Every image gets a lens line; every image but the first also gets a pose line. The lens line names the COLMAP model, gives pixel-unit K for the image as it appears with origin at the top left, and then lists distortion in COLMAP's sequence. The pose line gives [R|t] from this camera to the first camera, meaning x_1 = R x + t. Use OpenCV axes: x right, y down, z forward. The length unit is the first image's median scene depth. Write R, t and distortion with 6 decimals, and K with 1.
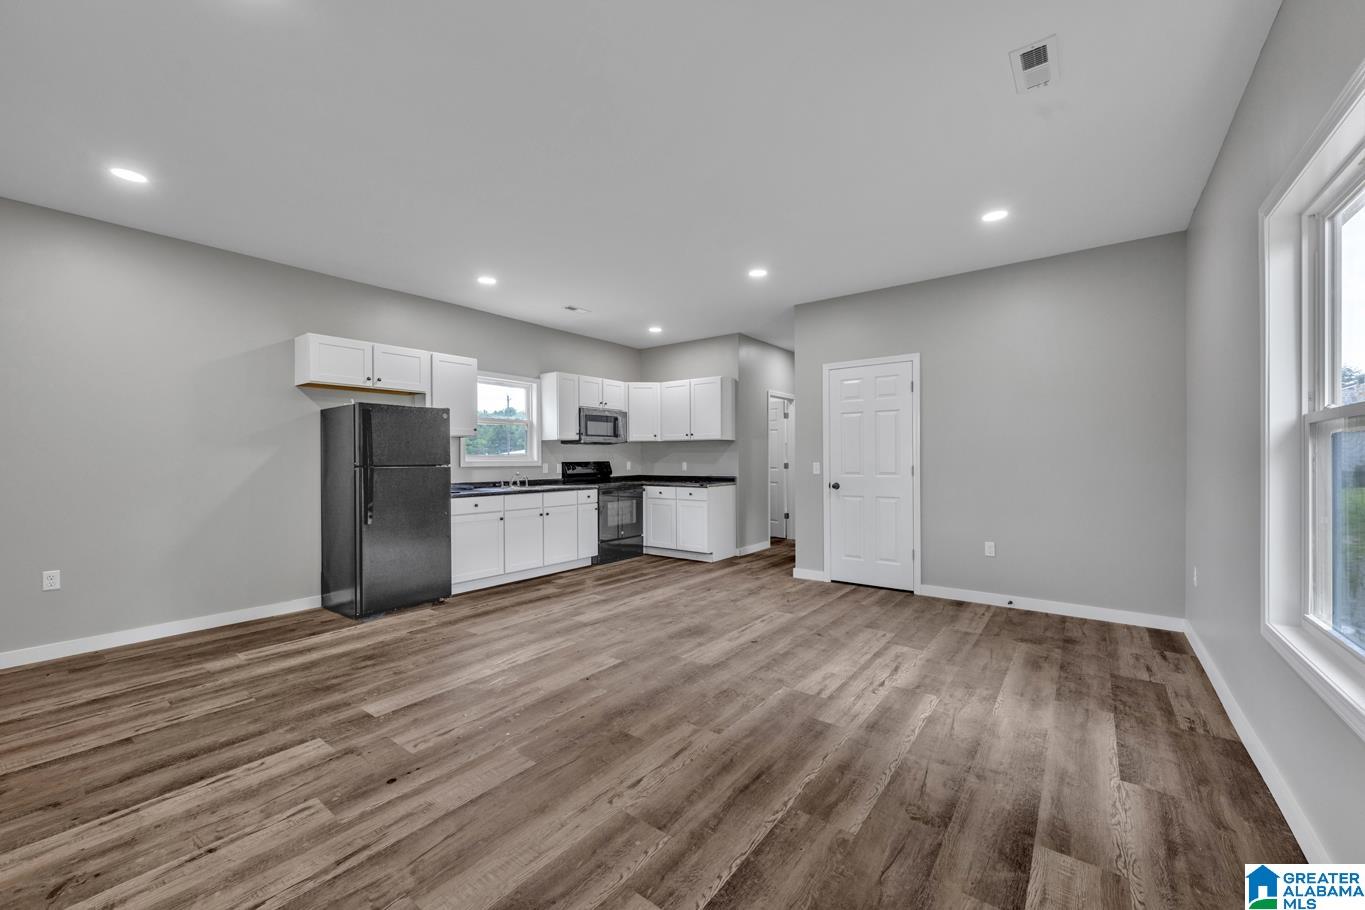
lens RADIAL K [[536.2, 0, 683.2], [0, 536.2, 458.9], [0, 0, 1]] dist [0.002176, -0.000498]
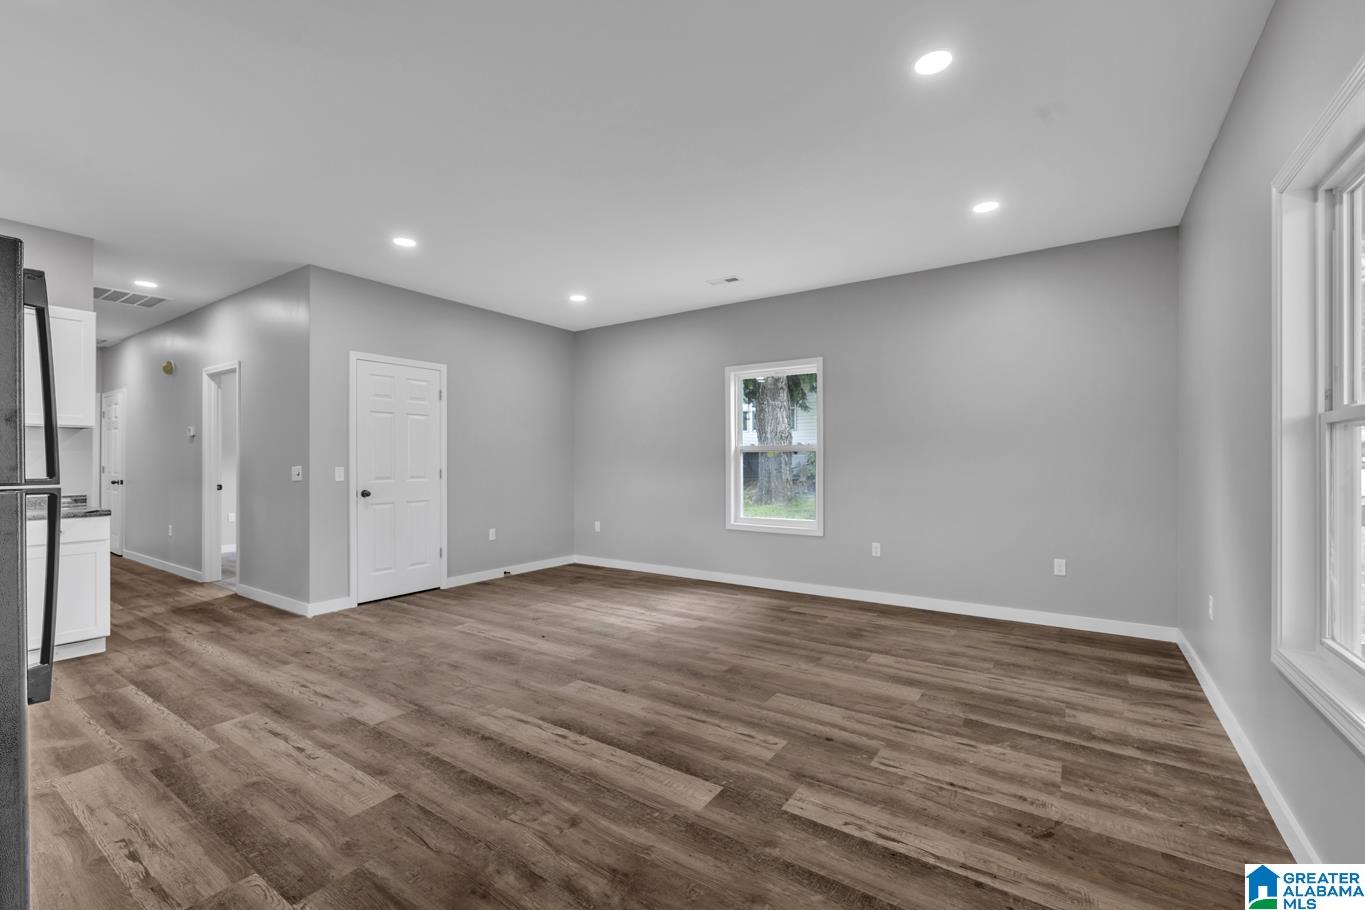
lens RADIAL K [[578.3, 0, 680.6], [0, 578.3, 460.1], [0, 0, 1]] dist [0.001356, -0.000618]
pose [[-0.046436, 0.006626, 0.998899, -1.153830], [0.002308, 0.999976, -0.006525, 0.004715], [-0.998919, 0.002002, -0.046450, 0.894464]]
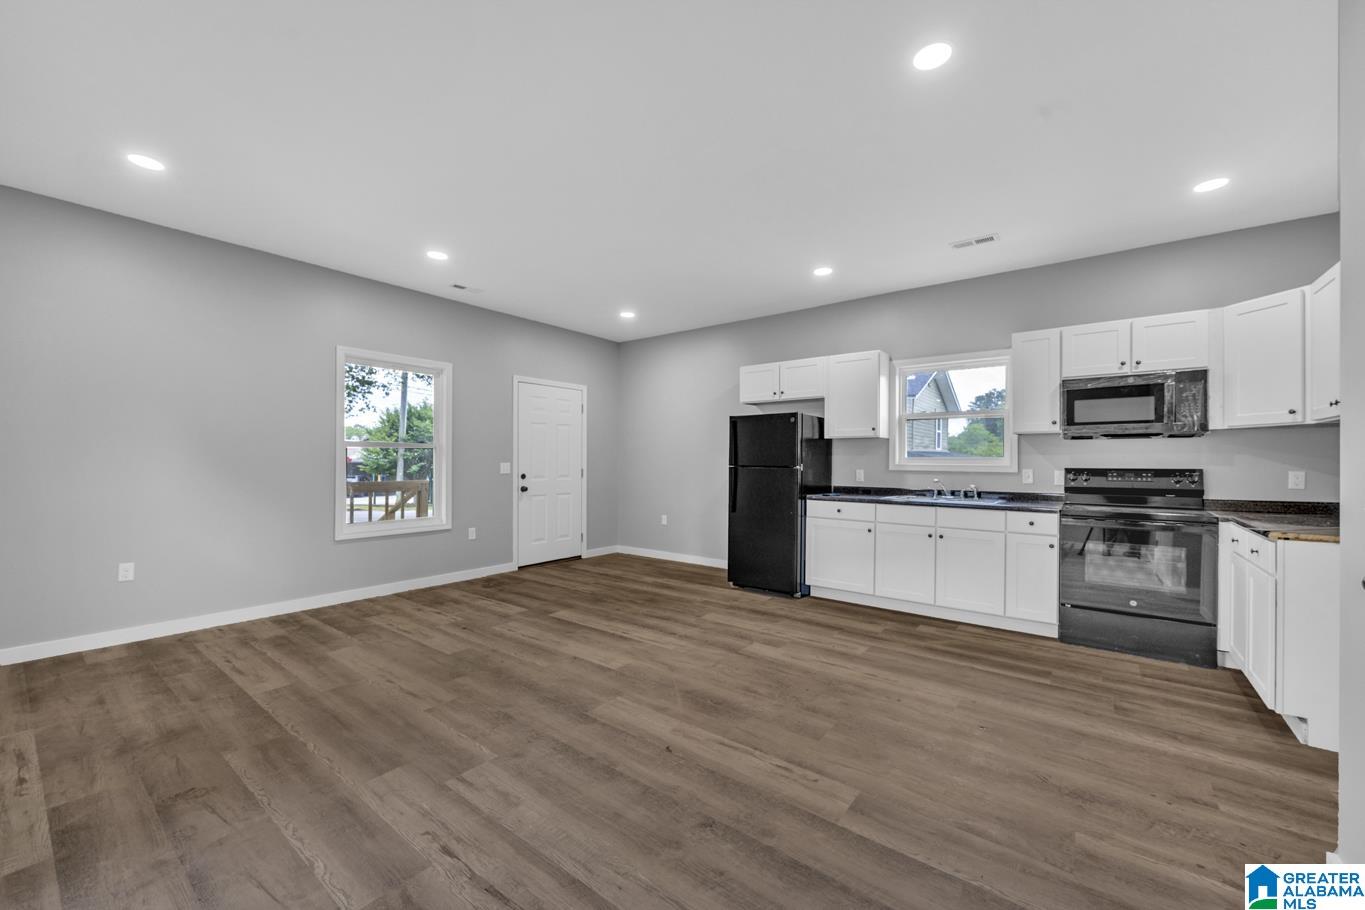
lens RADIAL K [[536.2, 0, 684.2], [0, 536.2, 456.9], [0, 0, 1]] dist [0.002176, -0.000498]
pose [[-0.010409, -0.002223, -0.999943, 0.878410], [-0.006868, 0.999974, -0.002152, -0.005466], [0.999922, 0.006846, -0.010424, 1.166747]]
